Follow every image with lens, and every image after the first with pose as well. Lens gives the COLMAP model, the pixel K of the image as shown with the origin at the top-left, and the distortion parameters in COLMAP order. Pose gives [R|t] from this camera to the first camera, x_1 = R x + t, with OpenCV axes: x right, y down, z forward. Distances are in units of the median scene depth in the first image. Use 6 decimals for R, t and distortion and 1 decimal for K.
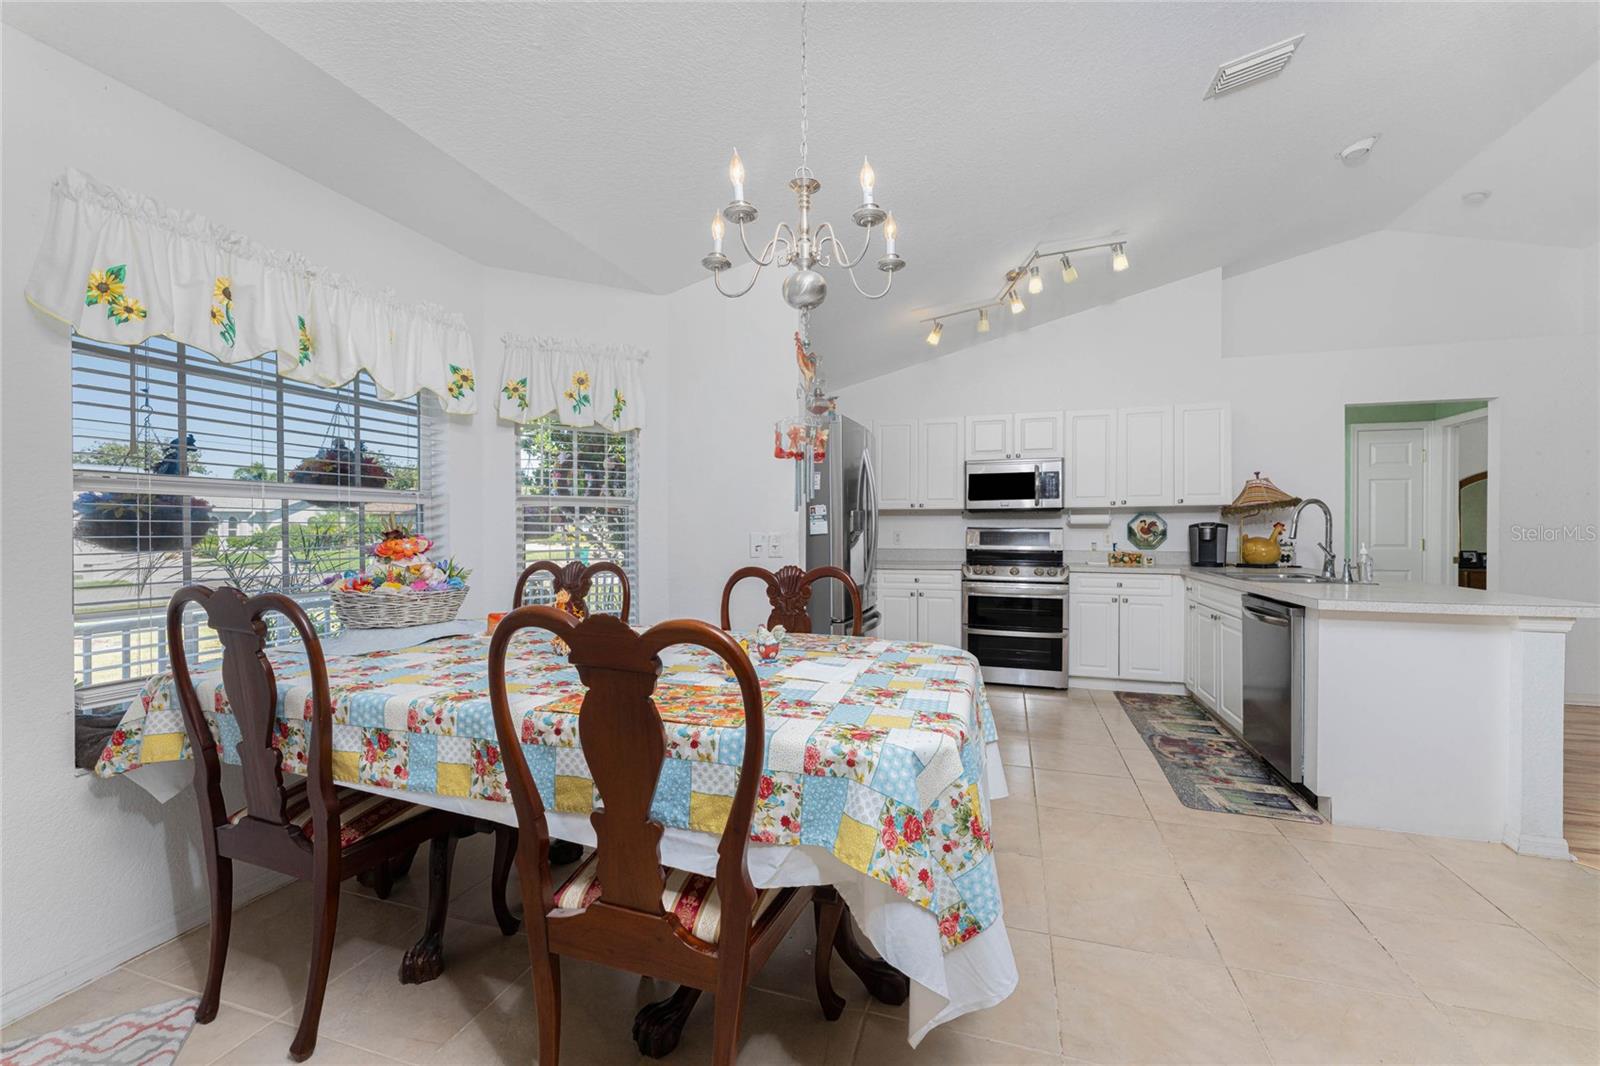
lens RADIAL K [[643.8, 0, 803.7], [0, 643.8, 534.6], [0, 0, 1]] dist [0.000642, -0.000201]
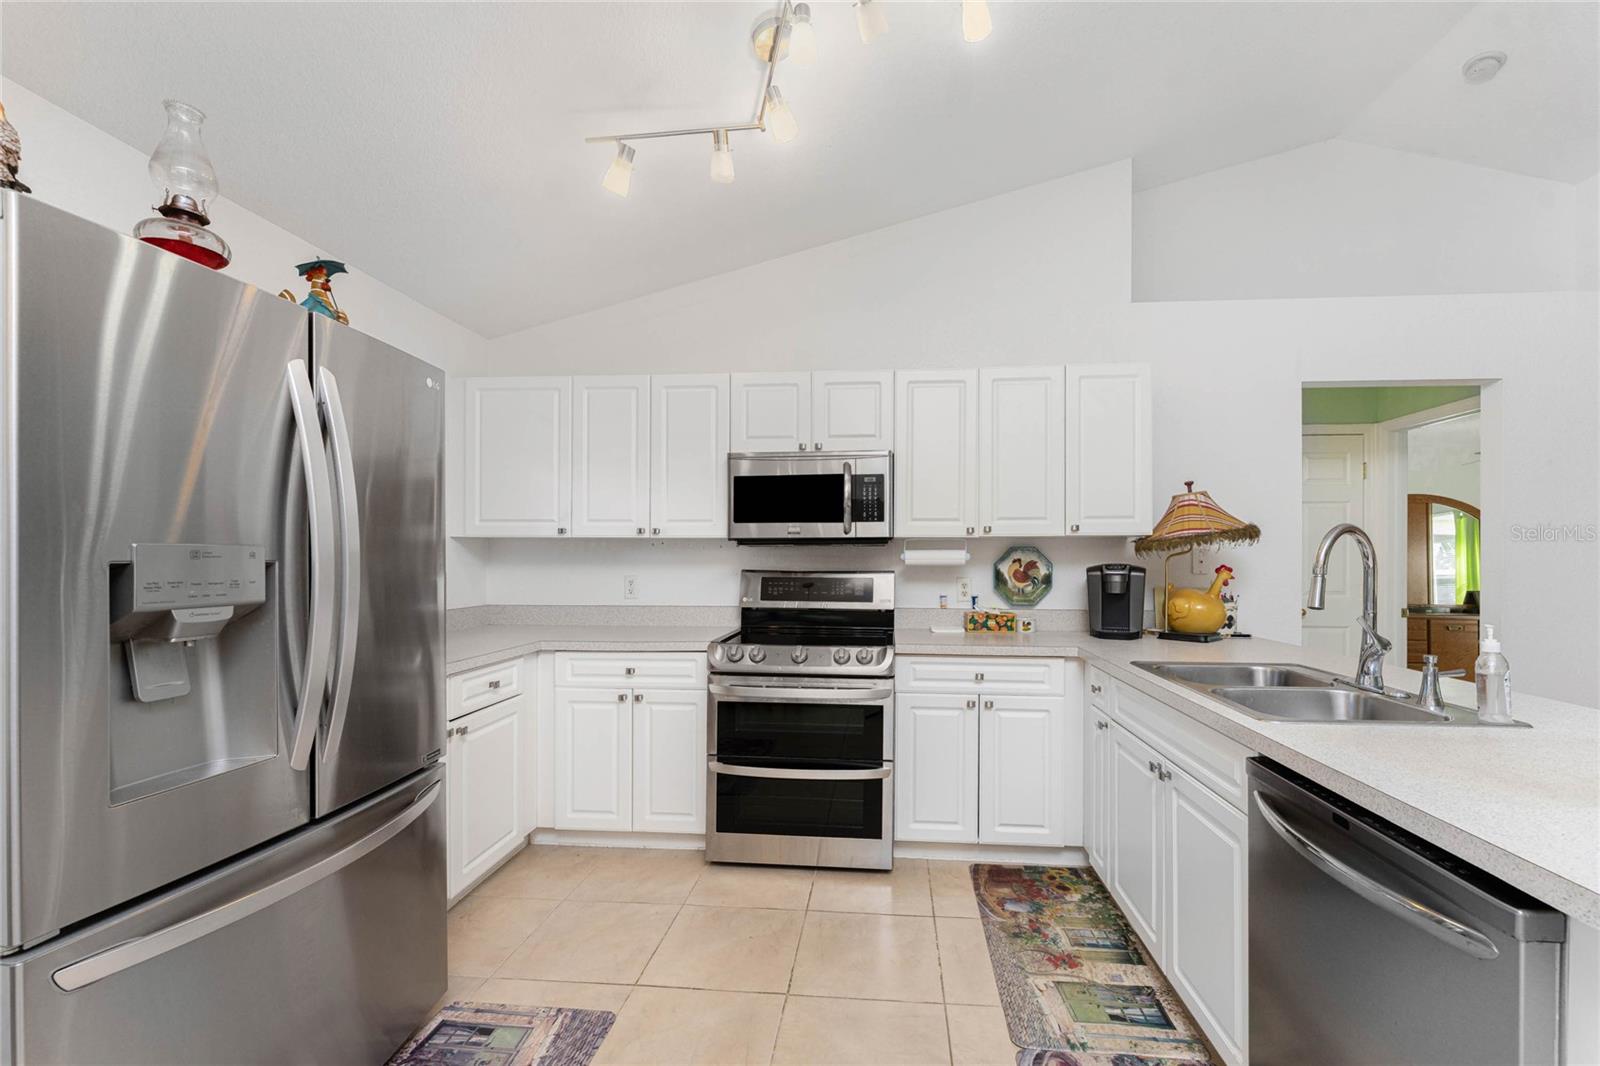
lens RADIAL K [[670.5, 0, 823.2], [0, 670.5, 552.9], [0, 0, 1]] dist [0.000878, -0.000167]
pose [[0.978001, 0.003470, 0.208572, 0.227210], [-0.000178, 0.999875, -0.015803, -0.019206], [-0.208601, 0.015419, 0.977879, 0.440922]]
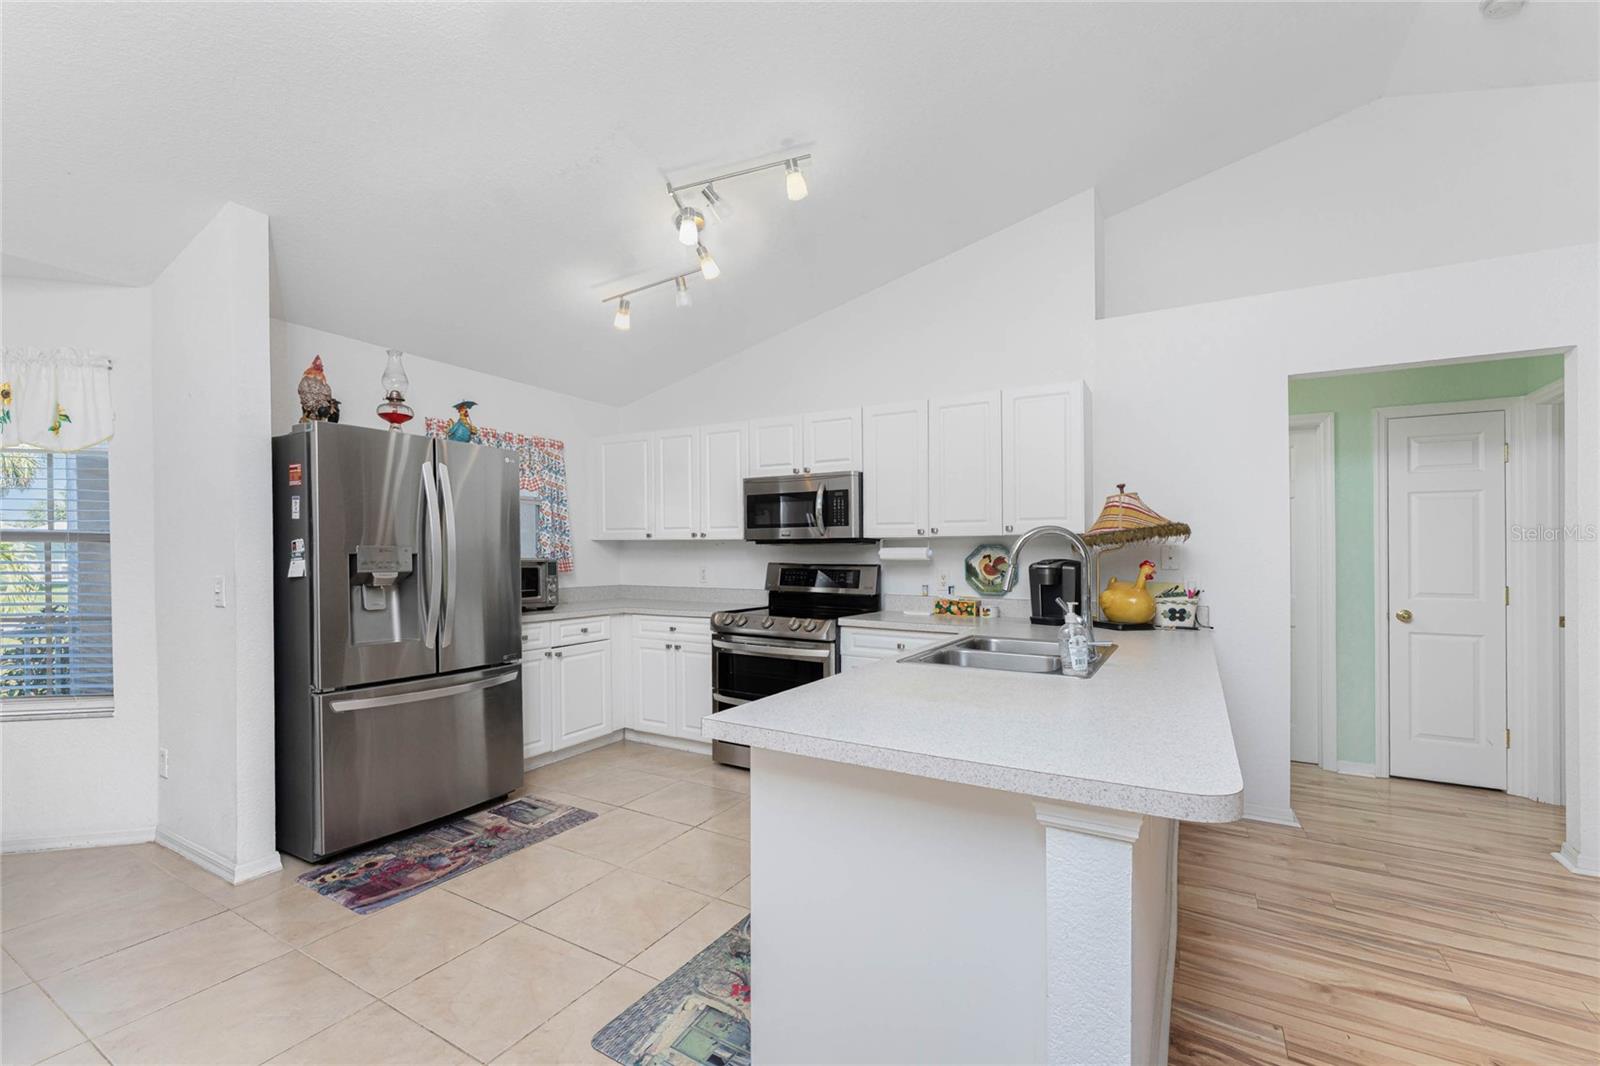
lens RADIAL K [[646.9, 0, 784.0], [0, 646.9, 558.4], [0, 0, 1]] dist [0.000541, -0.000138]
pose [[0.976887, 0.004740, -0.213704, 0.492668], [-0.005738, 0.999975, -0.004050, -0.015297], [0.213680, 0.005182, 0.976890, 0.265702]]
